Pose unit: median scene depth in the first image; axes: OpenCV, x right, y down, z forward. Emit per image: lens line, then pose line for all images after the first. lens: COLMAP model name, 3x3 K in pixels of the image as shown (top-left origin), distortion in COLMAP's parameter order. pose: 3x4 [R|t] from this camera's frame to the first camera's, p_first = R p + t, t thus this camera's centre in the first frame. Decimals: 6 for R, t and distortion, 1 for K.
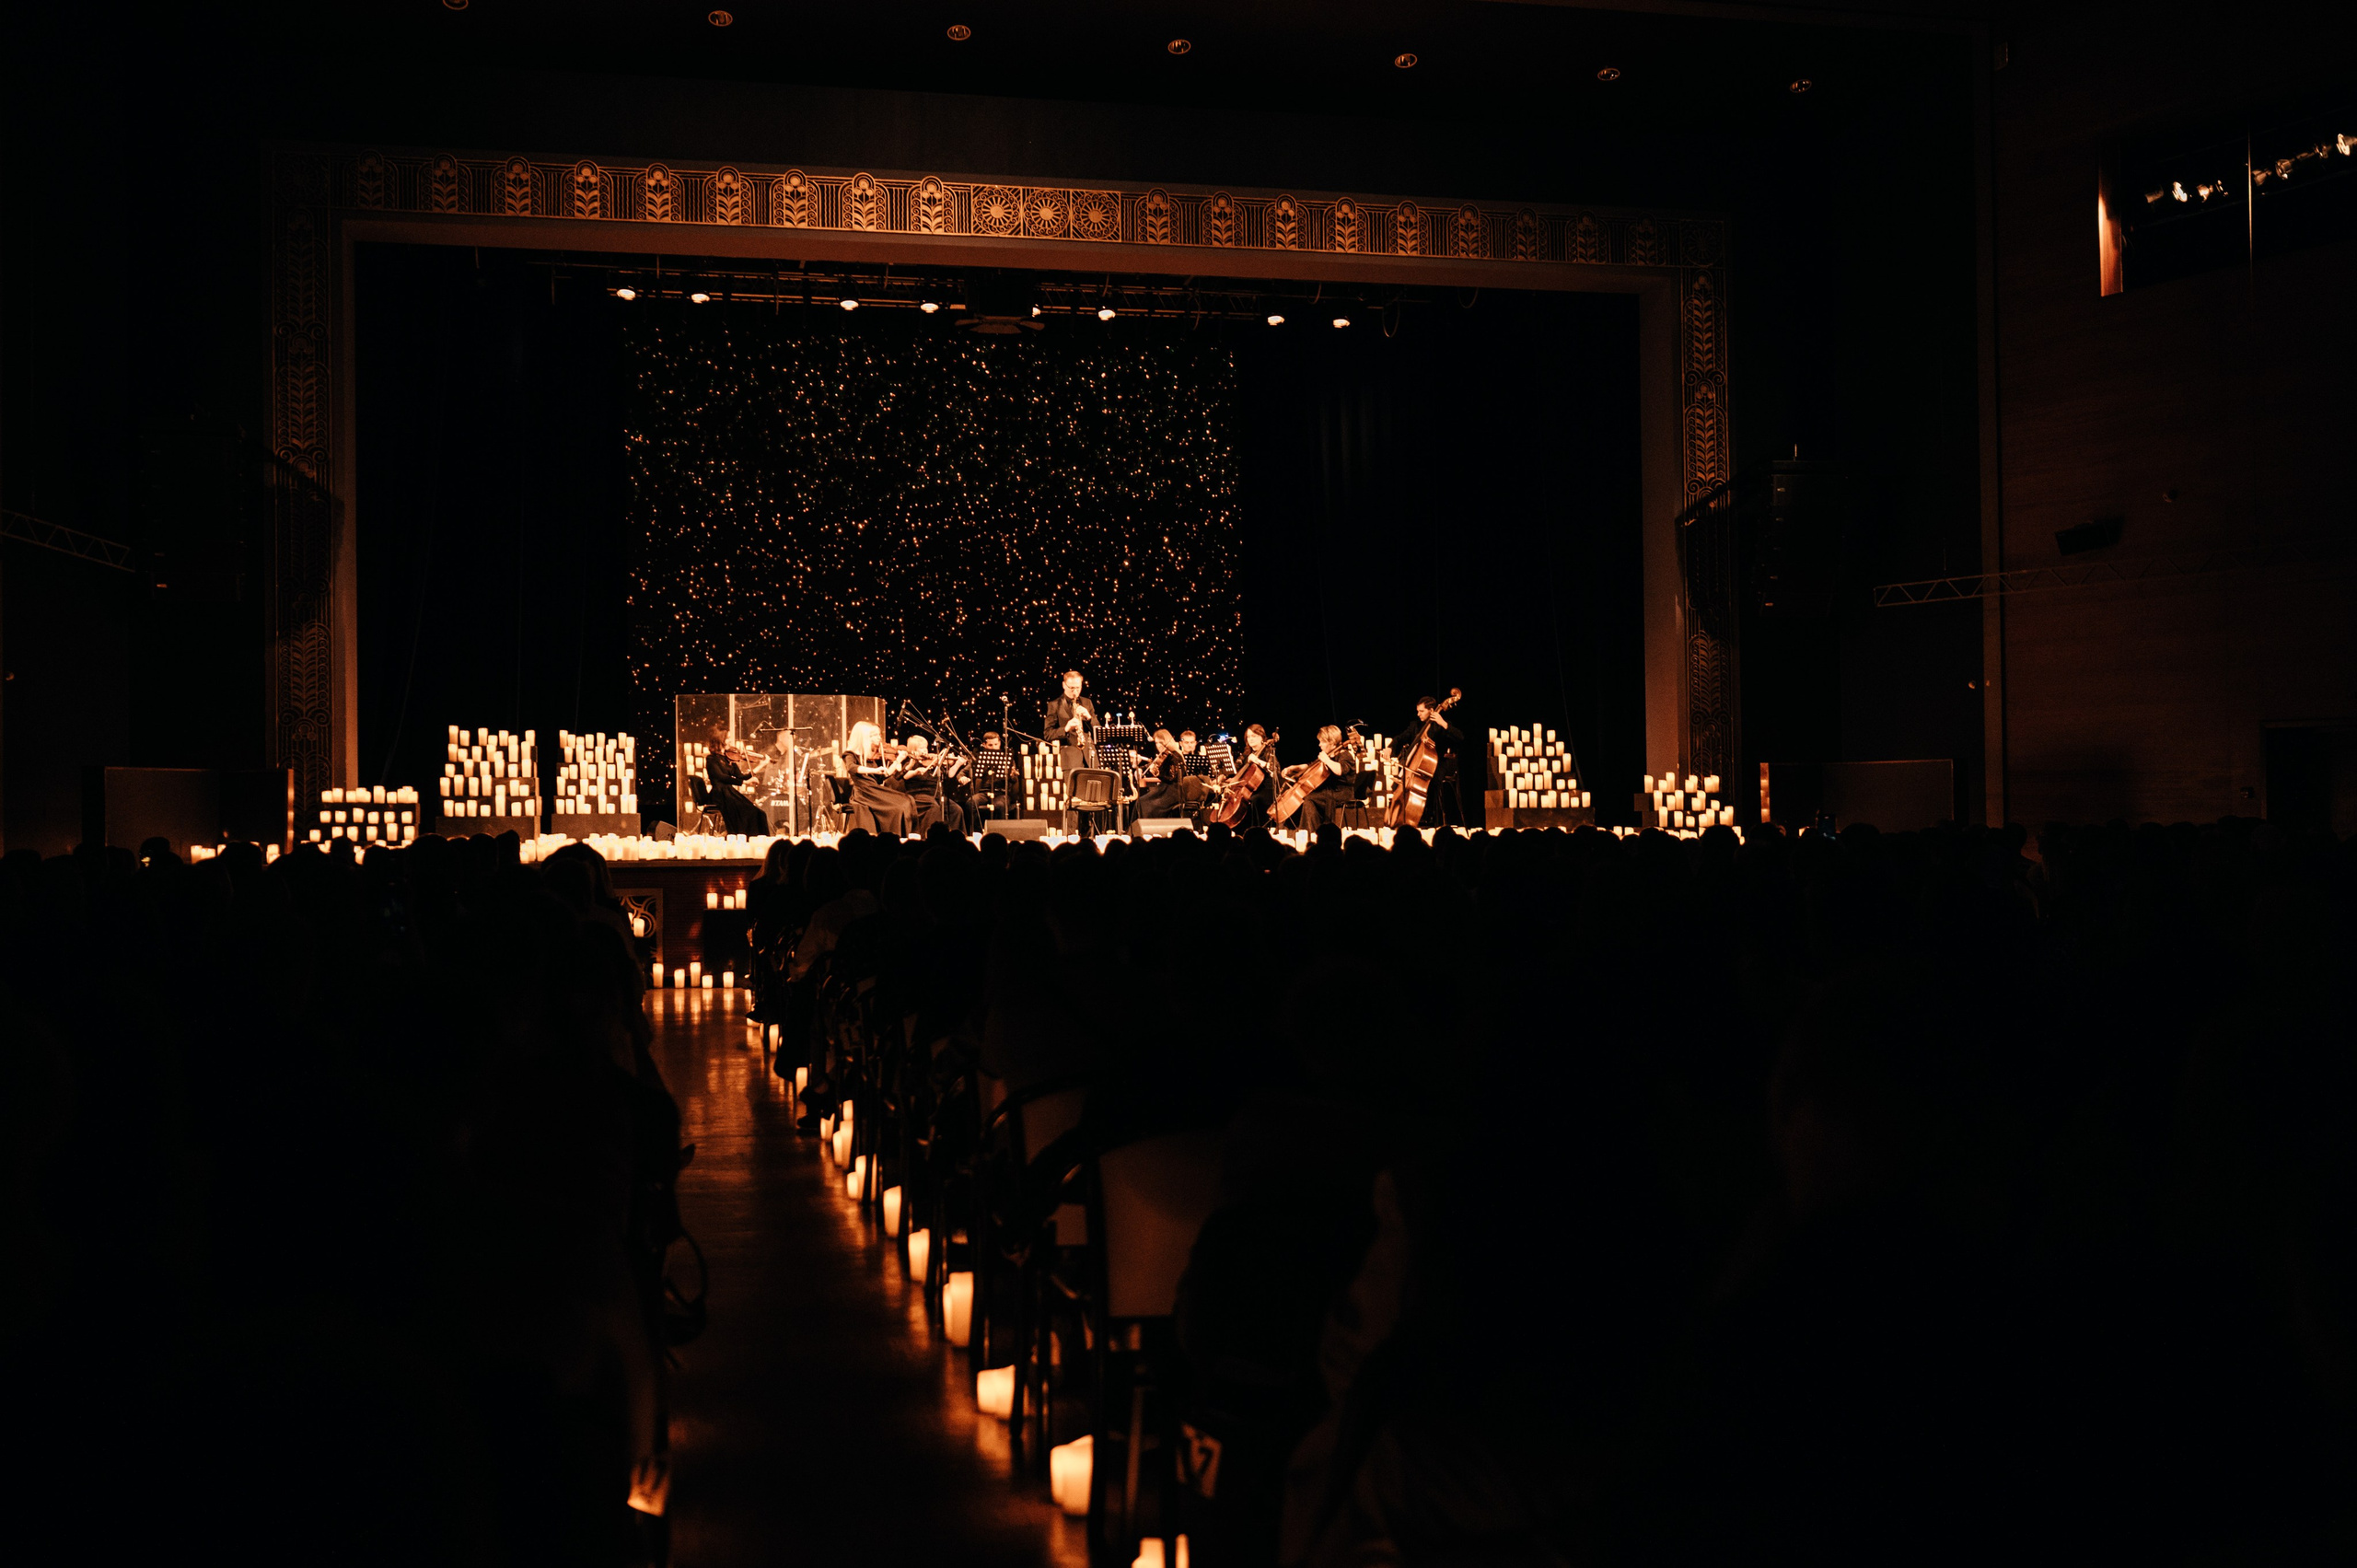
lens RADIAL K [[2298.3, 0, 1080.4], [0, 2298.3, 846.6], [0, 0, 1]] dist [0.009957, 0.000000]
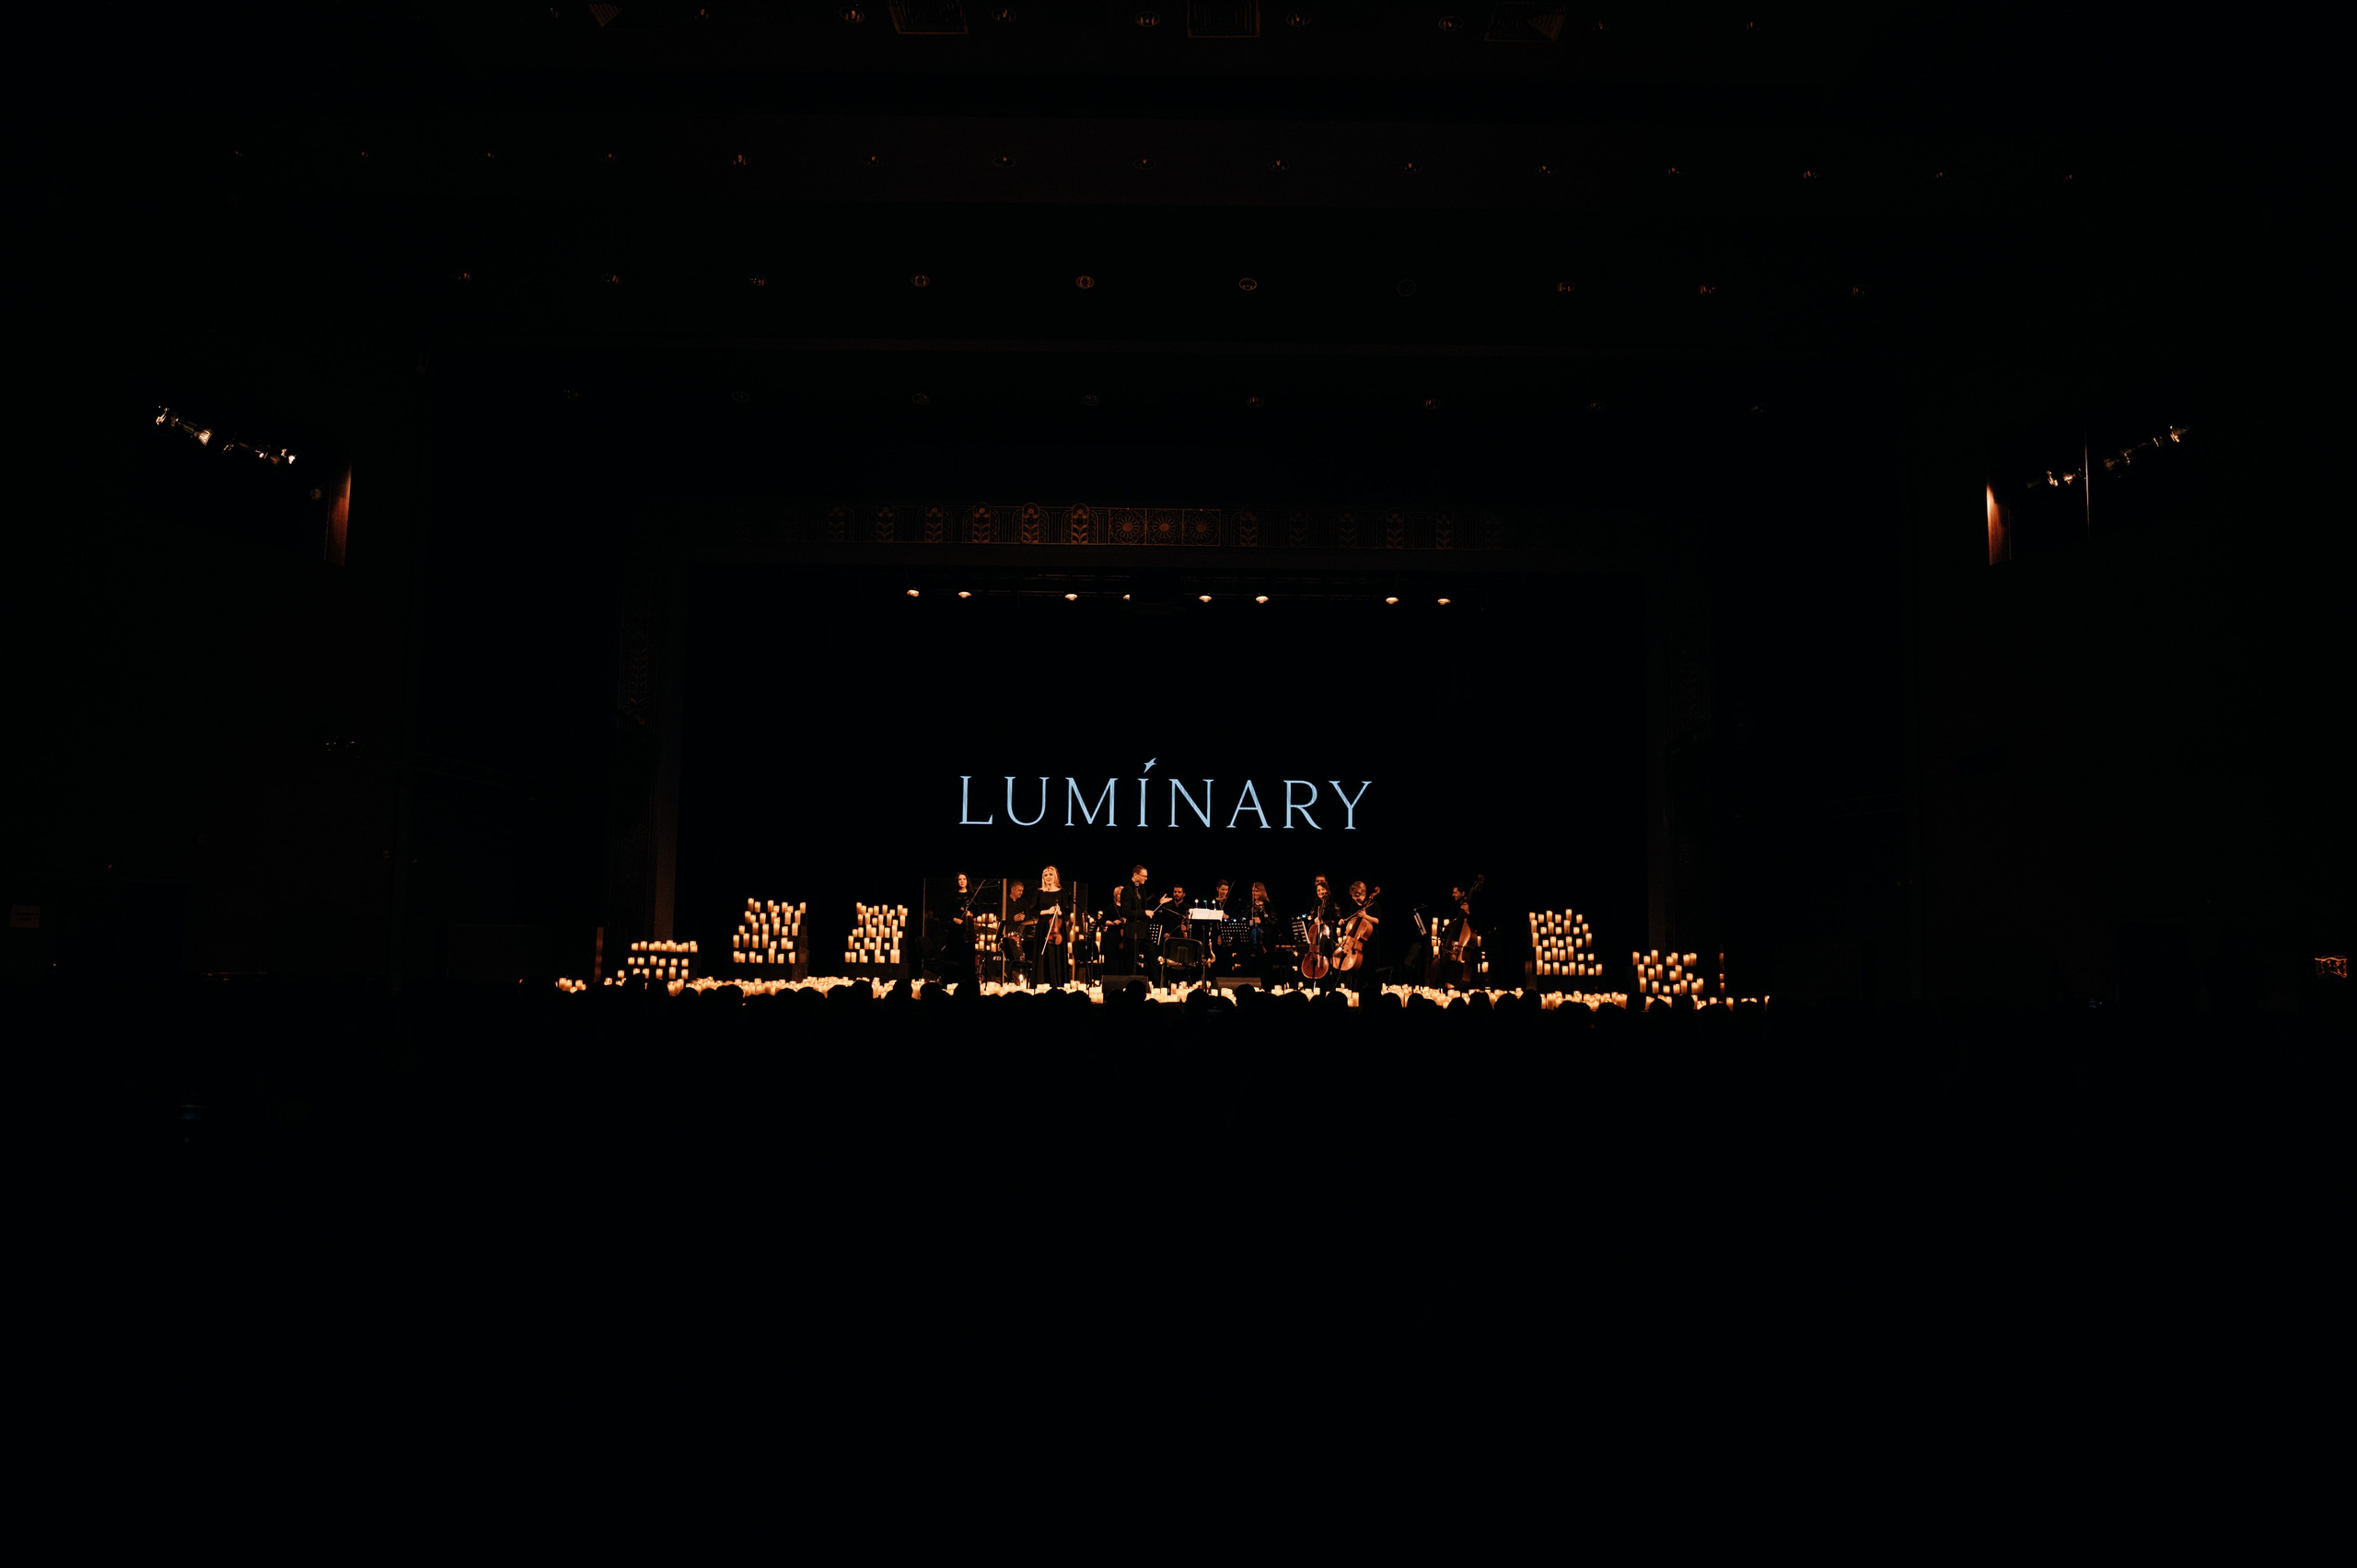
lens RADIAL K [[1689.0, 0, 1120.7], [0, 1689.0, 839.0], [0, 0, 1]] dist [0.006249, -0.002736]
pose [[0.976288, 0.006776, -0.216369, 0.163348], [-0.026459, 0.995751, -0.088204, -0.003007], [0.214852, 0.091838, 0.972319, 0.038490]]
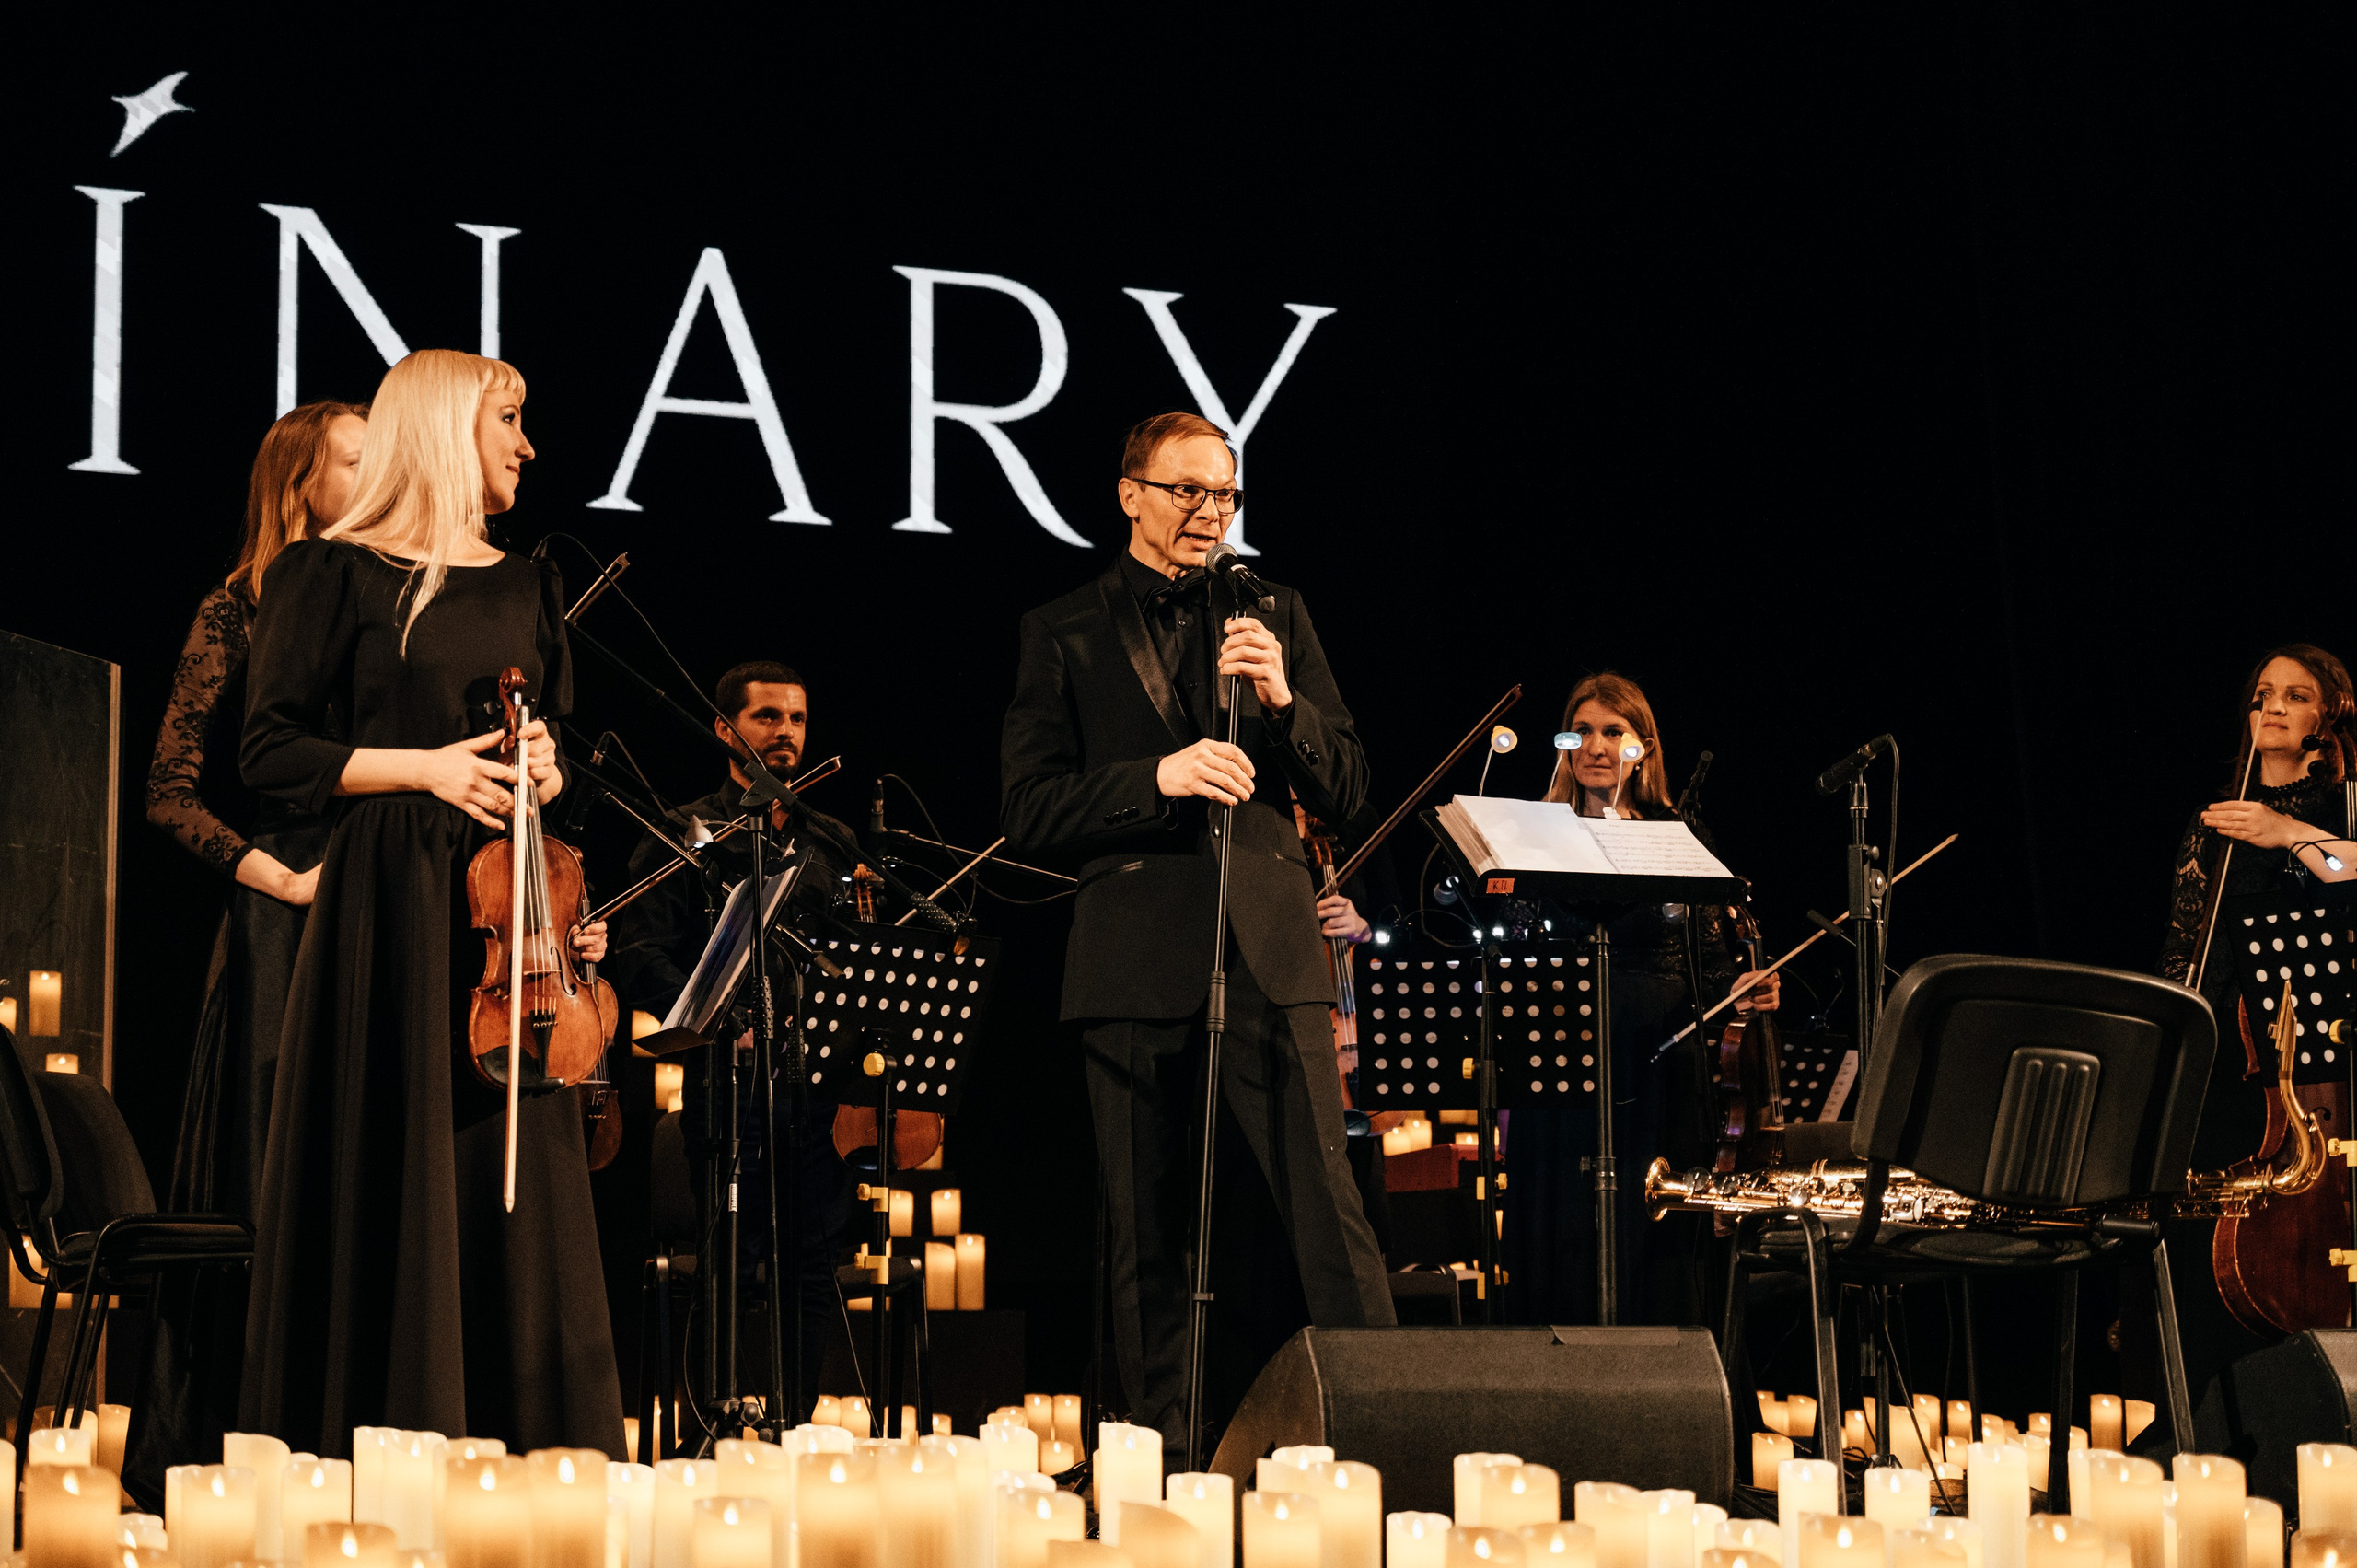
lens RADIAL K [[4850.1, 0, 1175.3], [0, 4850.1, 798.3], [0, 0, 1]] dist [0.041927, 0.000000]
pose [[0.969213, 0.033445, 0.243941, -0.108328], [-0.000587, 0.991043, -0.133543, -0.003438], [-0.246223, 0.129288, 0.960551, 0.655770]]
